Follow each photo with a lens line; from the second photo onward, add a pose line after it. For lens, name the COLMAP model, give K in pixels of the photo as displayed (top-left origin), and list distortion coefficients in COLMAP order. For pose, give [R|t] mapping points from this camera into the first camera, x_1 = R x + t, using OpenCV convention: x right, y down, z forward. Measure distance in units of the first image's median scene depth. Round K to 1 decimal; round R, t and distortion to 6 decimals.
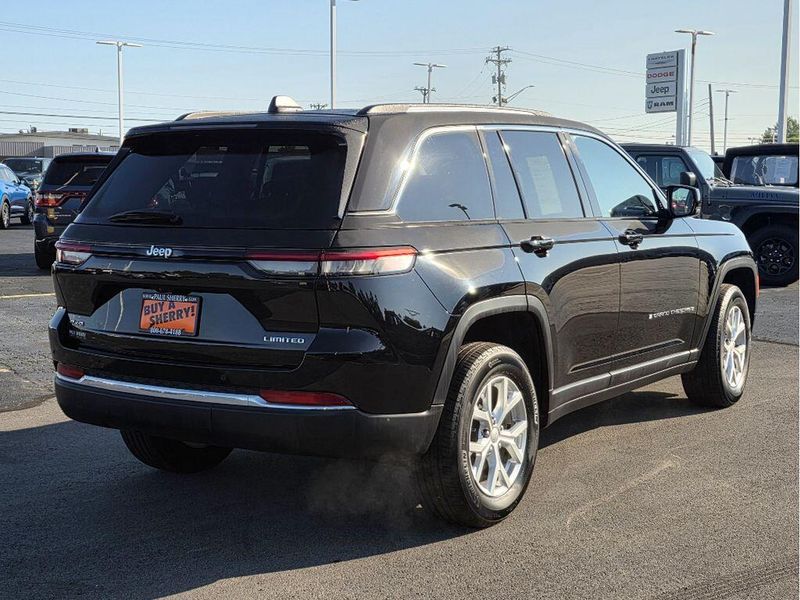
lens RADIAL K [[1322.2, 0, 400.0], [0, 1322.2, 300.0], [0, 0, 1]] dist [0.033228, -0.015736]
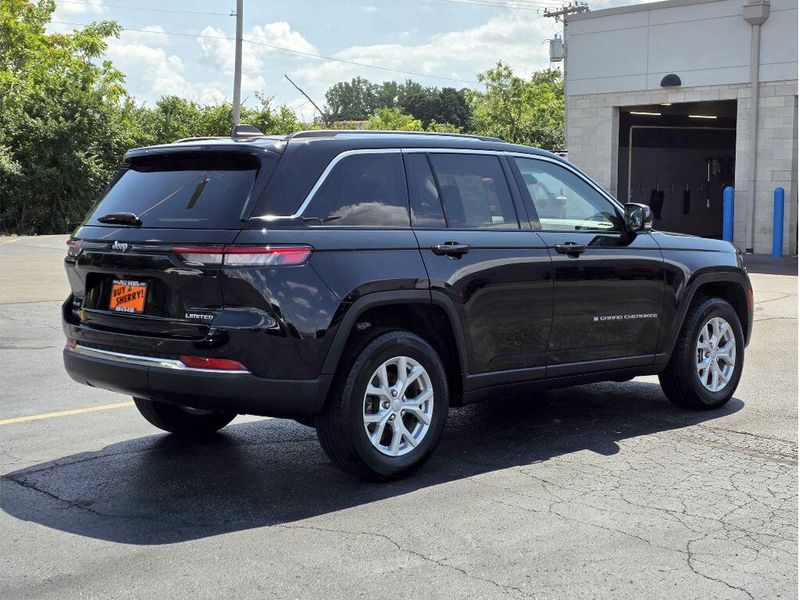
lens RADIAL K [[1322.2, 0, 400.0], [0, 1322.2, 300.0], [0, 0, 1]] dist [0.033228, -0.015736]
pose [[0.977927, 0.025359, -0.207403, 0.340550], [-0.030915, 0.999244, -0.023588, 0.036336], [0.206648, 0.029479, 0.977971, -0.179630]]
